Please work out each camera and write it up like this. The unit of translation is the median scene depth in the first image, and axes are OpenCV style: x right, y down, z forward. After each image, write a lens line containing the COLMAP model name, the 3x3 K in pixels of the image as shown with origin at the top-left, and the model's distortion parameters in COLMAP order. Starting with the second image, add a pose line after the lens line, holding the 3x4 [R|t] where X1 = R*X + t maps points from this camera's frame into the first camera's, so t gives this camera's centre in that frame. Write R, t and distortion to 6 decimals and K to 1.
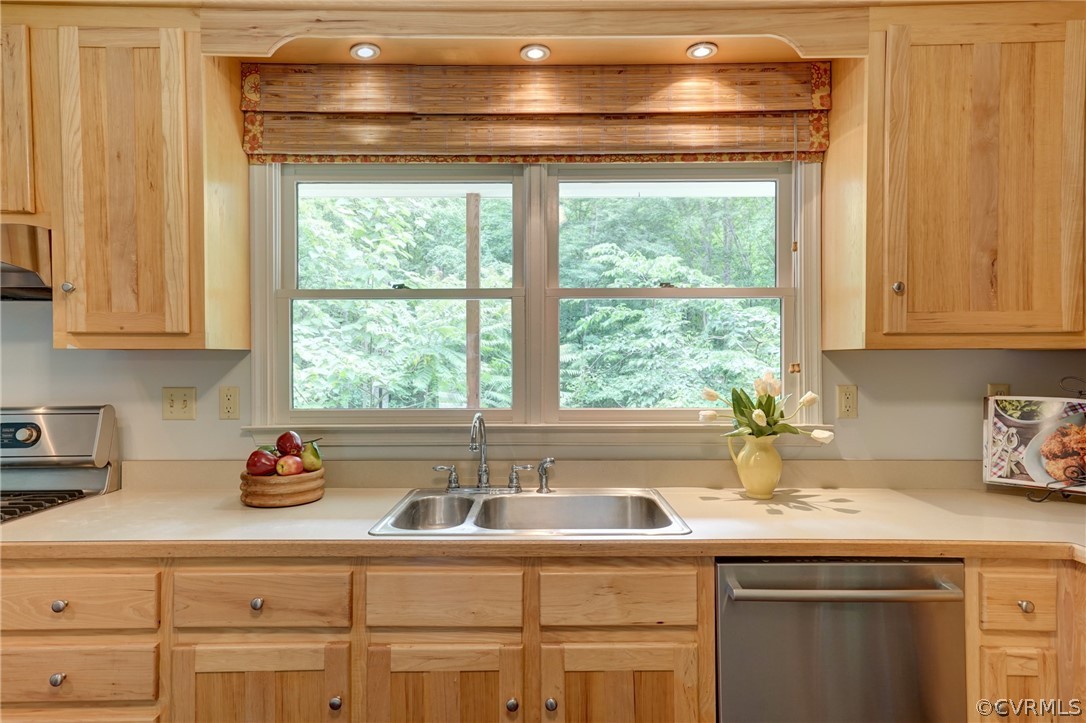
lens RADIAL K [[613.1, 0, 543.3], [0, 613.1, 363.4], [0, 0, 1]] dist [0.027729, 0.002474]
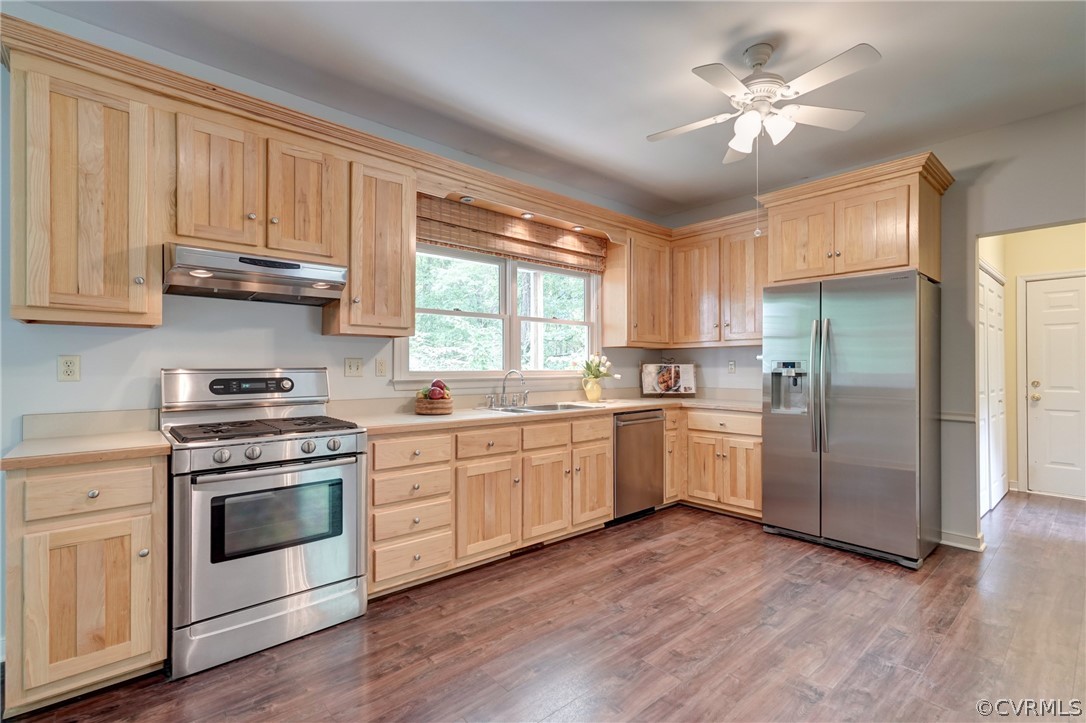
lens RADIAL K [[499.2, 0, 542.8], [0, 499.2, 364.3], [0, 0, 1]] dist [-0.000906, -0.000027]
pose [[0.747215, 0.005281, 0.664562, -1.174358], [0.005305, 0.999889, -0.013911, 0.081248], [-0.664562, 0.013921, 0.747104, -0.422844]]
